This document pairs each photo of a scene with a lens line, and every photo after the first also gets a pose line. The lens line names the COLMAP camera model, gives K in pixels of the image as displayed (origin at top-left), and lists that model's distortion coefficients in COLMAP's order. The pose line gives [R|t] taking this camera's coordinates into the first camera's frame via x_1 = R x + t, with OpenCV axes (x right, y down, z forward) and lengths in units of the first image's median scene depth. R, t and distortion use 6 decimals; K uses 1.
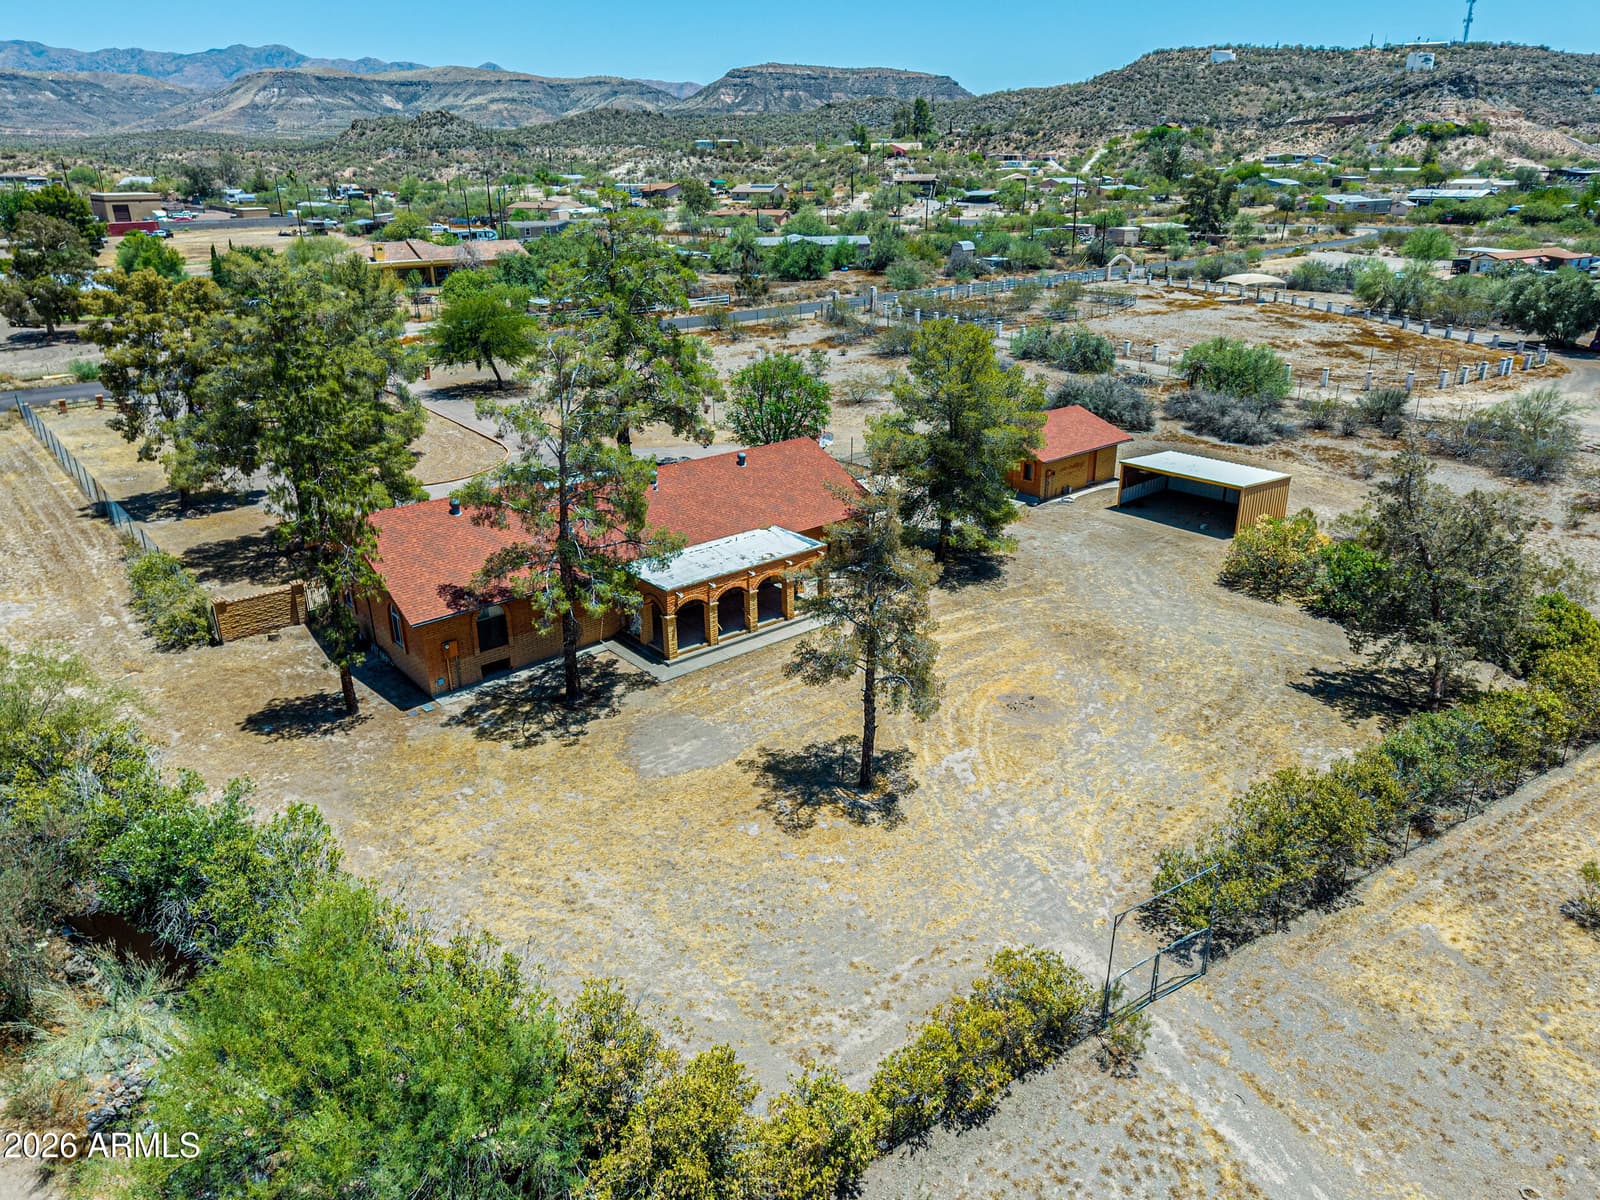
lens RADIAL K [[1102.5, 0, 802.9], [0, 1102.5, 580.9], [0, 0, 1]] dist [0.020339, -0.017591]
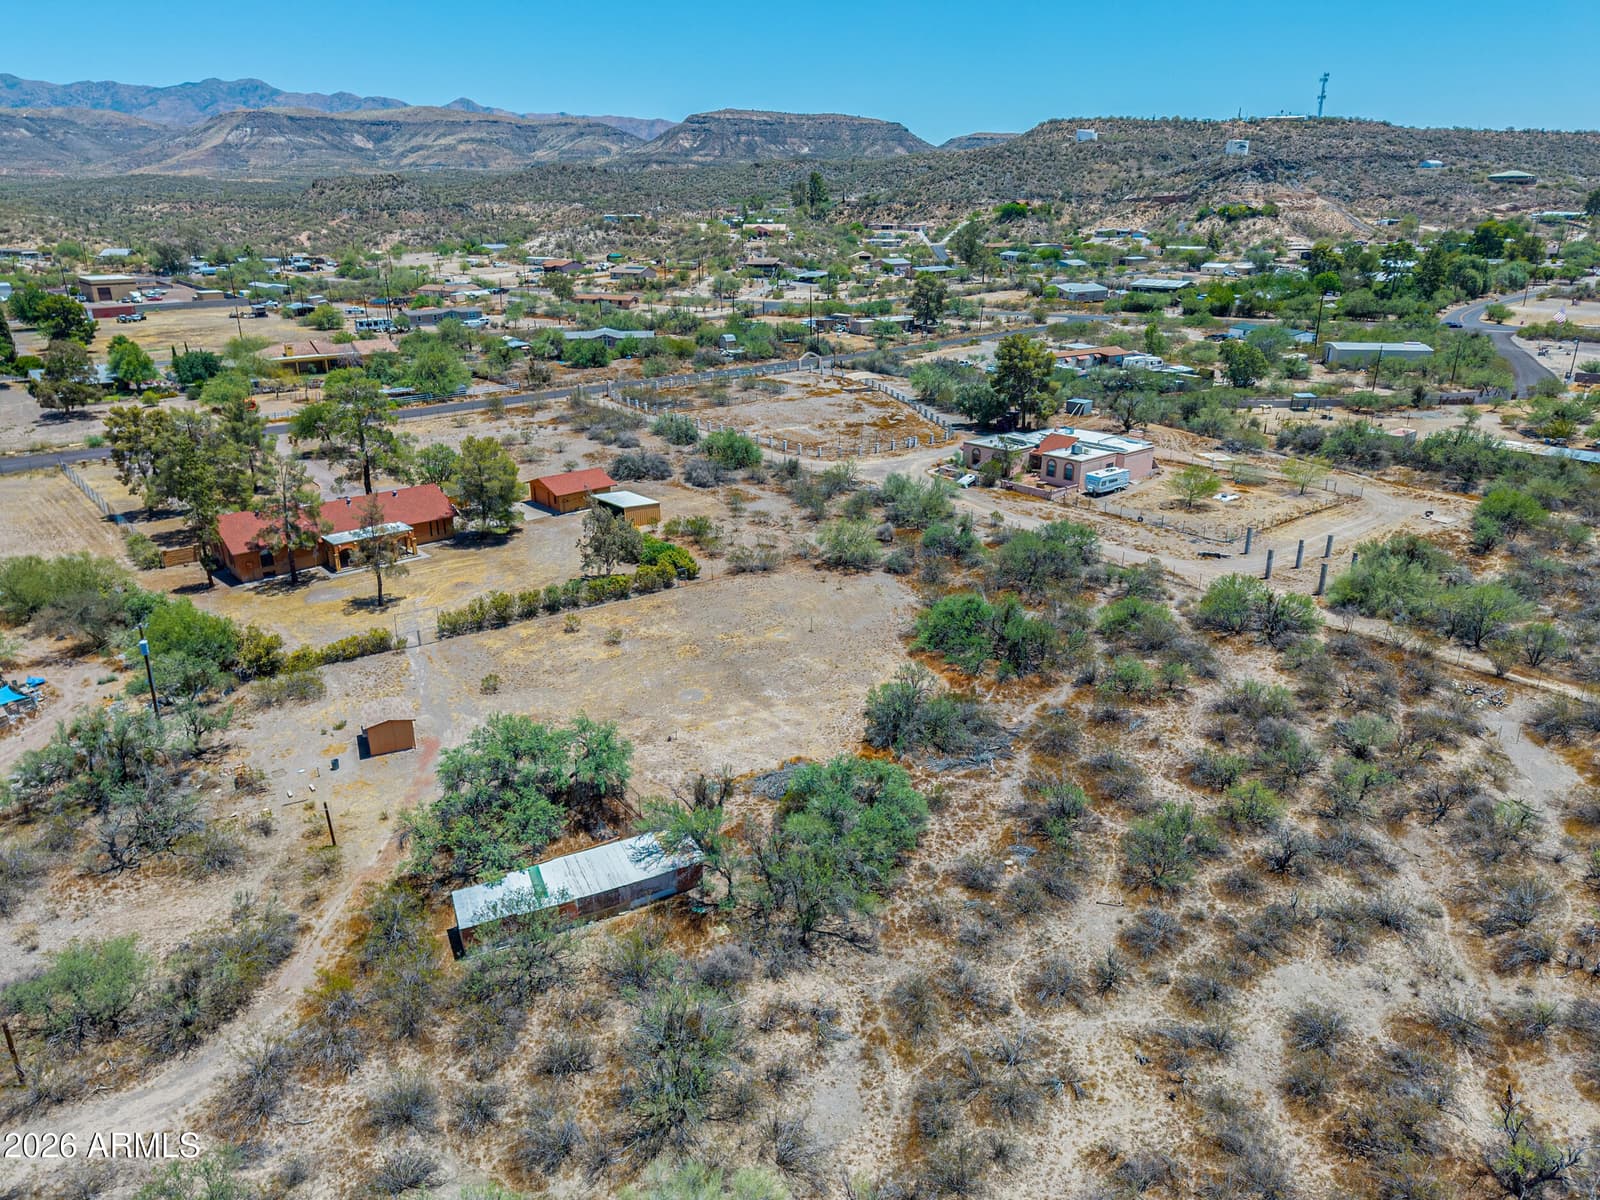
lens RADIAL K [[1092.5, 0, 800.0], [0, 1092.5, 600.0], [0, 0, 1]] dist [0.018308, -0.016227]
pose [[0.999777, -0.001858, 0.021015, 0.087620], [0.002041, 0.999960, -0.008724, 0.015585], [-0.020998, 0.008765, 0.999741, -0.154224]]
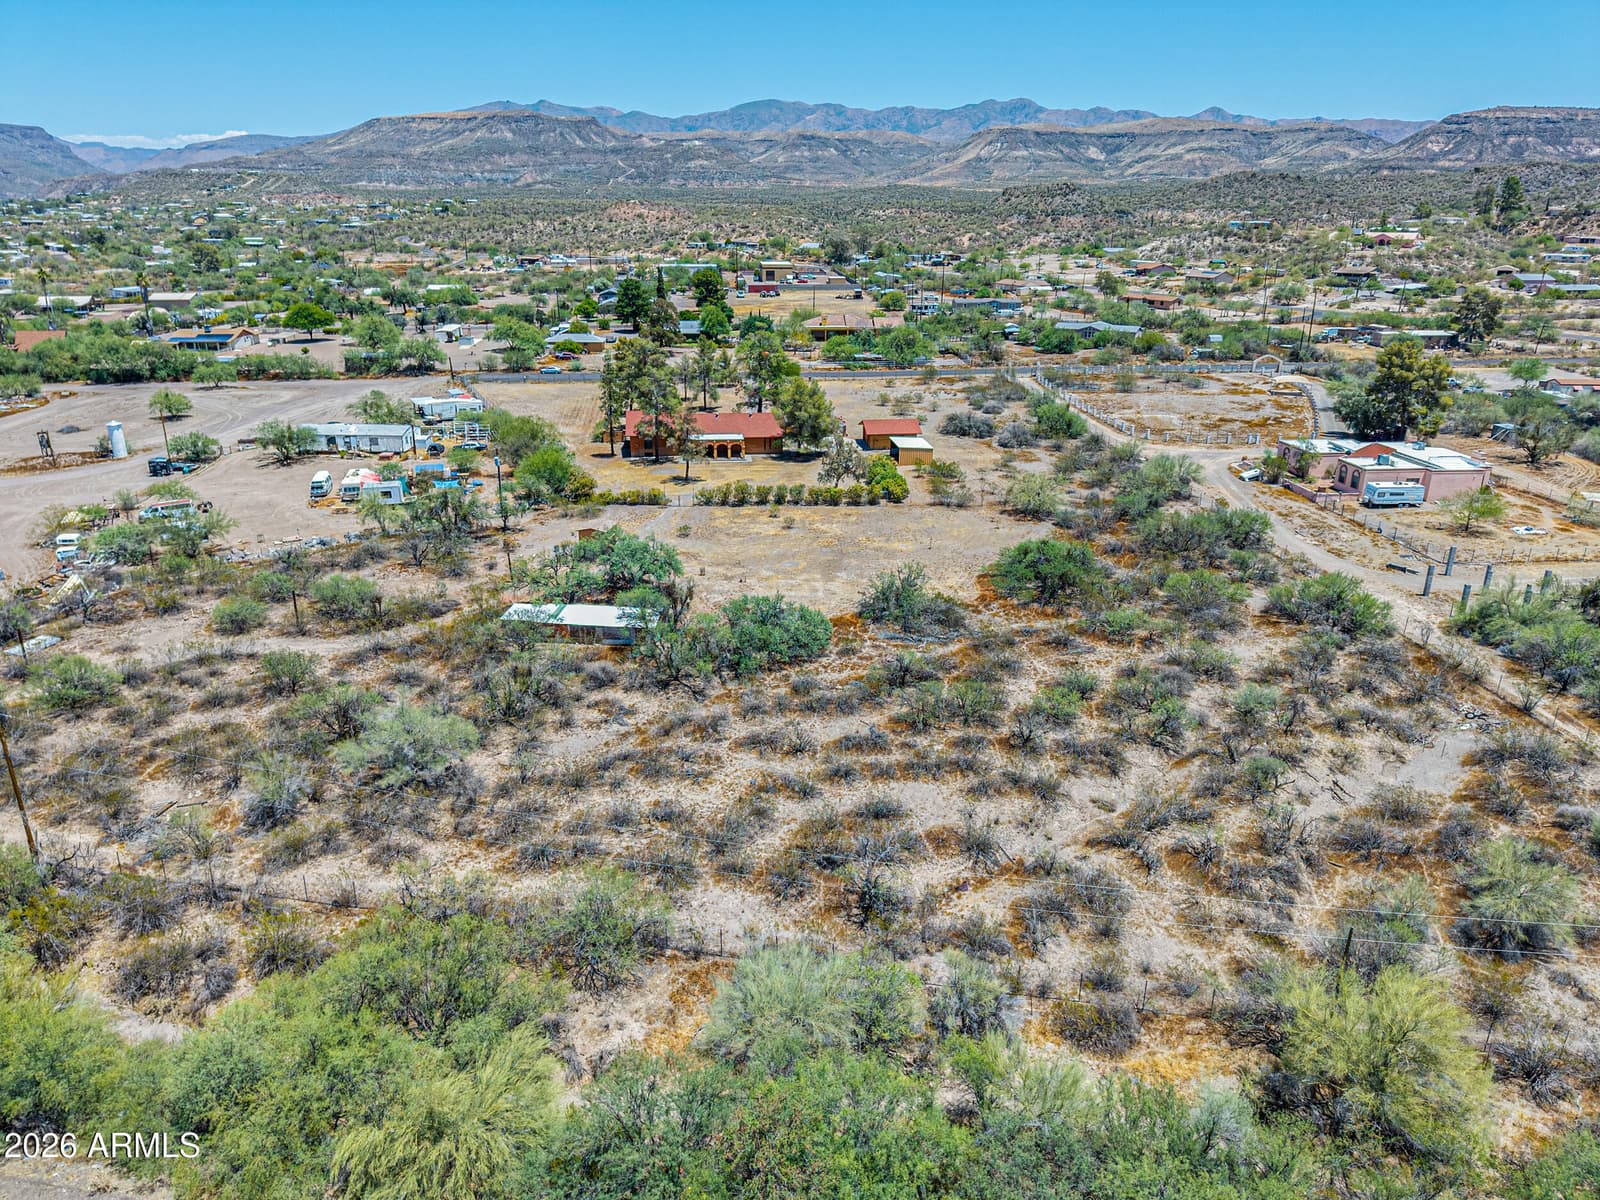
lens RADIAL K [[1072.3, 0, 800.0], [0, 1072.3, 600.0], [0, 0, 1]] dist [0.019012, -0.016094]
pose [[0.829188, 0.203757, -0.520510, 0.206762], [-0.208067, 0.976789, 0.050912, 0.025791], [0.518802, 0.066086, 0.852336, -0.175200]]
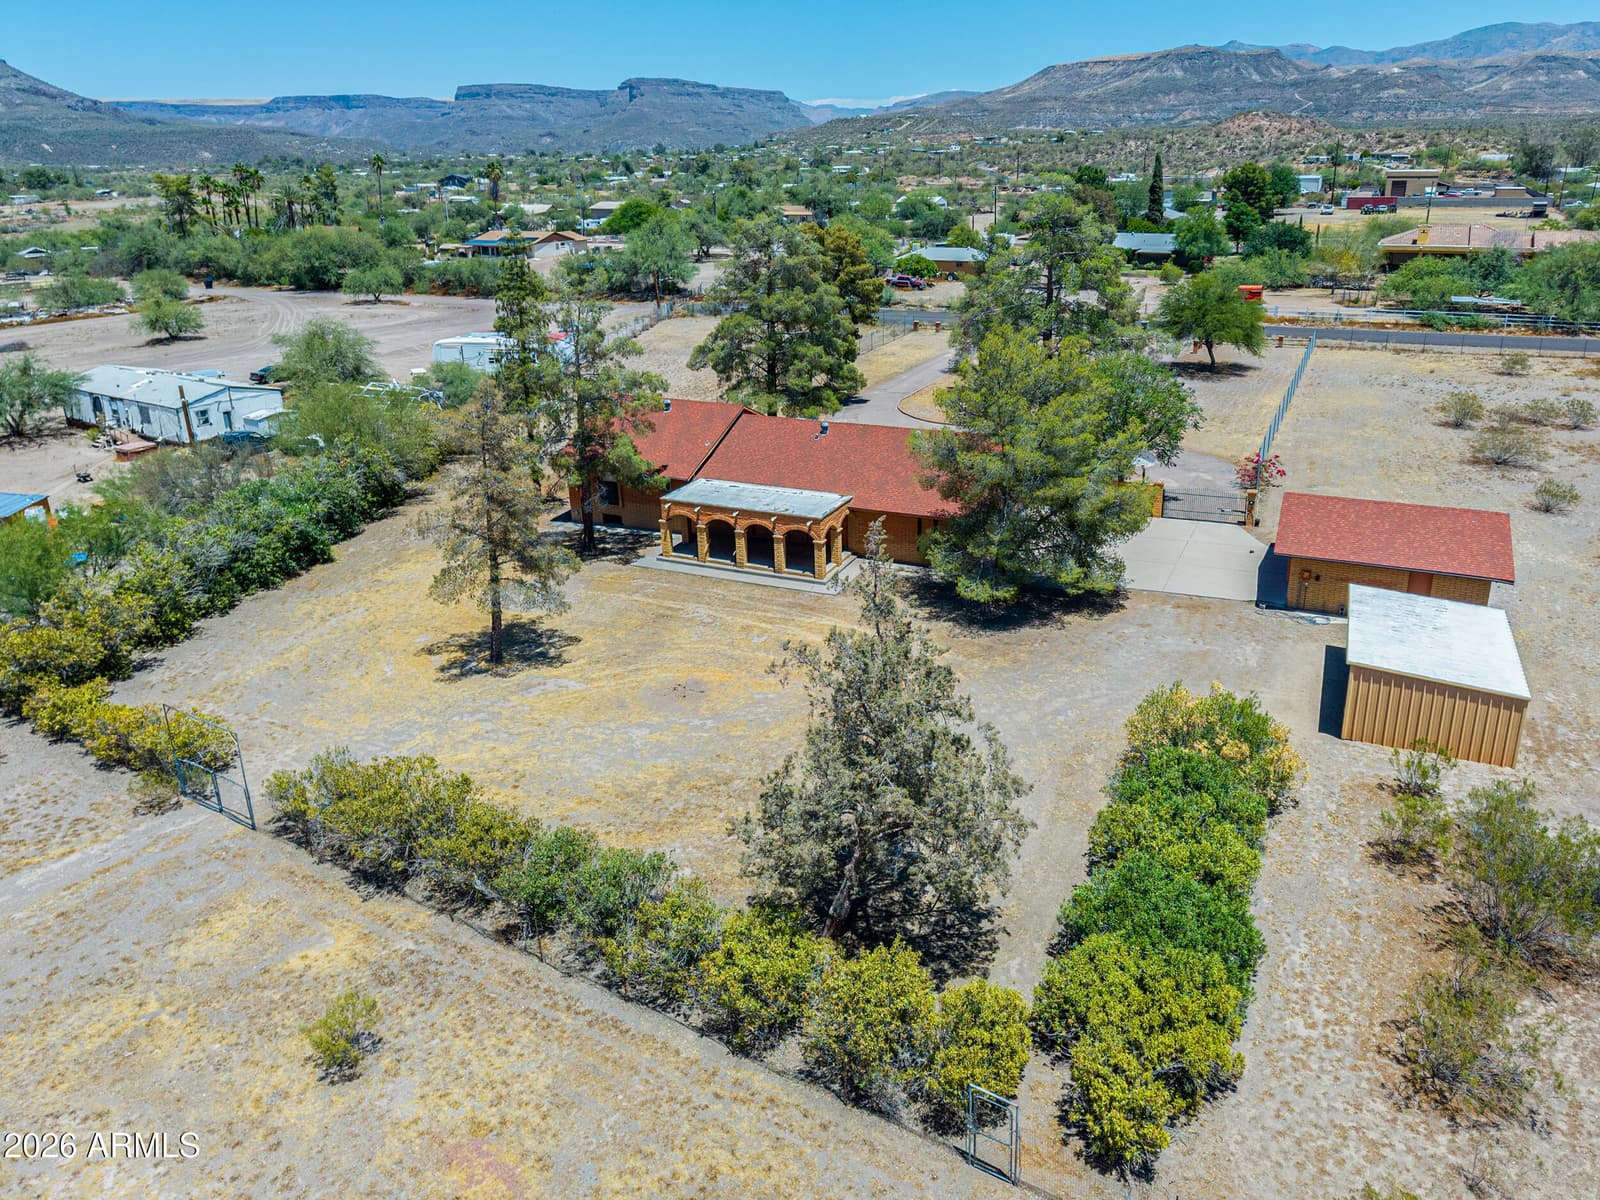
lens RADIAL K [[1108.6, 0, 864.6], [0, 1108.6, 522.0], [0, 0, 1]] dist [0.014528, -0.009806]
pose [[0.446969, 0.282802, -0.848670, 0.096667], [-0.307914, 0.939378, 0.150860, -0.020850], [0.839886, 0.193887, 0.506951, 0.053751]]
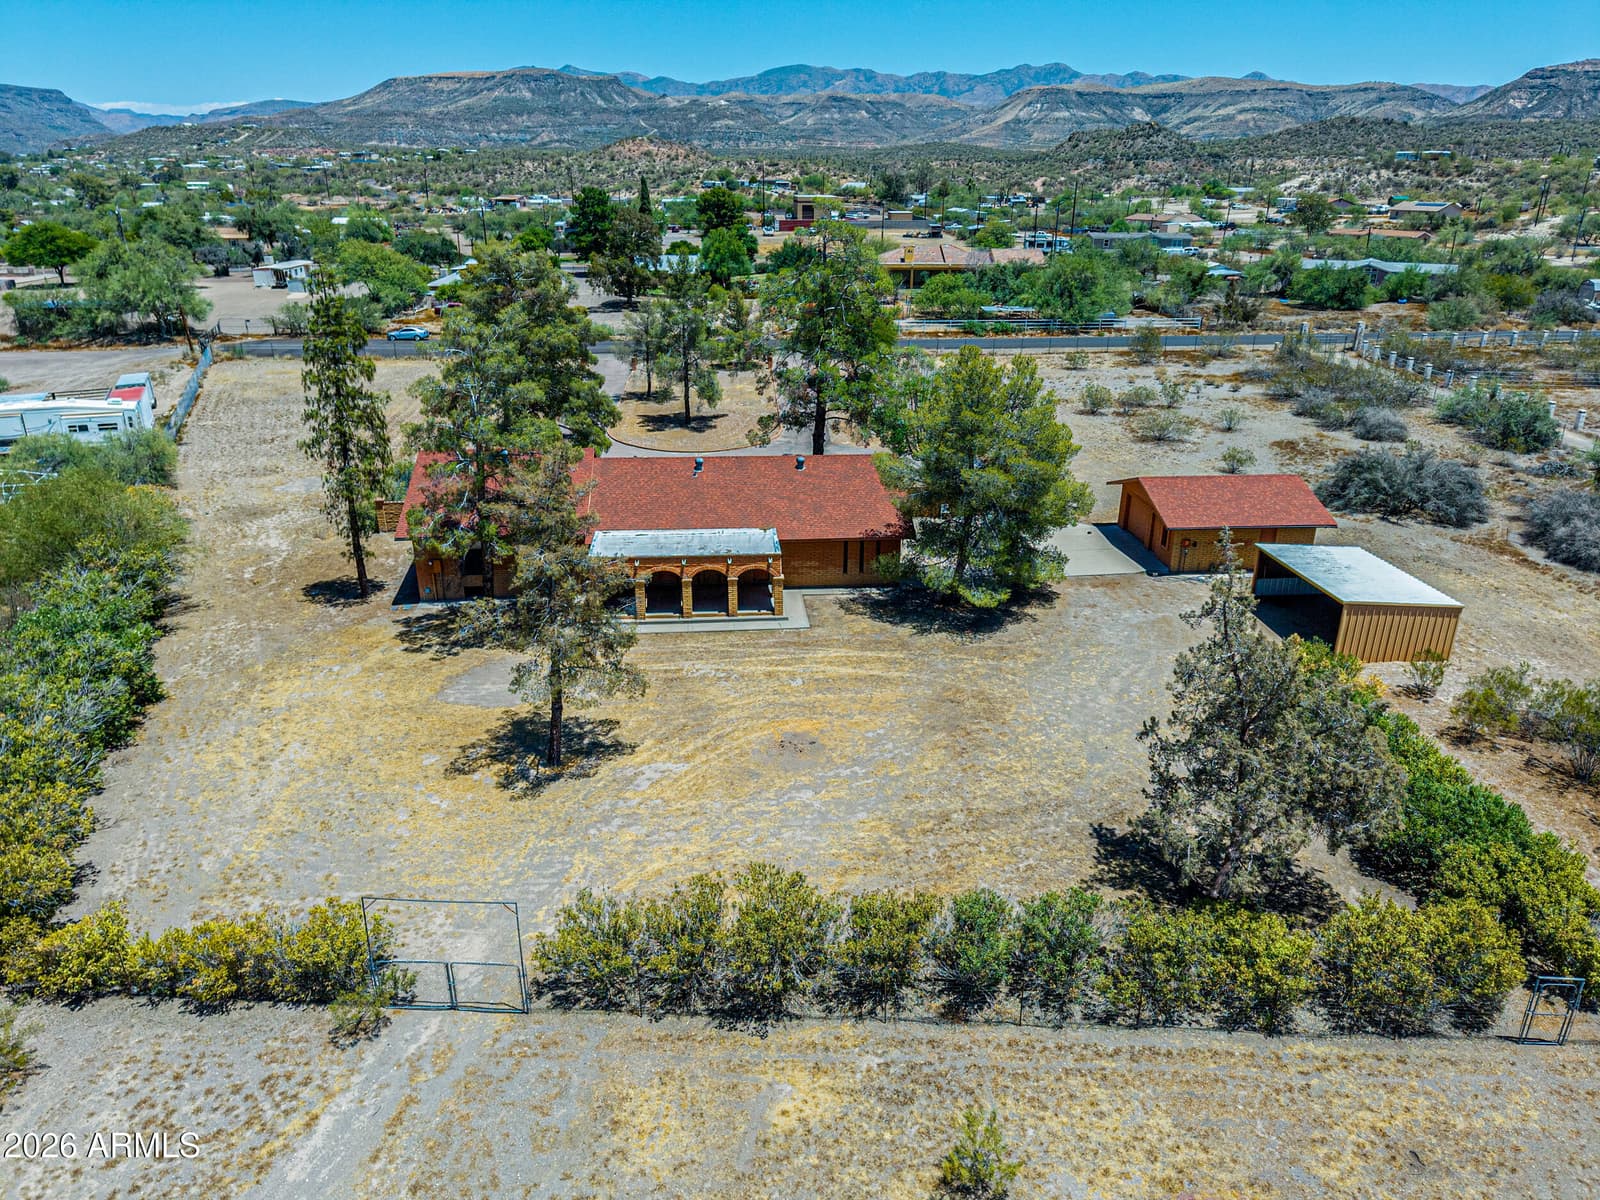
lens RADIAL K [[1072.3, 0, 800.0], [0, 1072.3, 600.0], [0, 0, 1]] dist [0.019012, -0.016094]
pose [[0.815561, 0.225092, -0.533099, 0.060055], [-0.216562, 0.973024, 0.079536, -0.007754], [0.536621, 0.050583, 0.842306, 0.019058]]
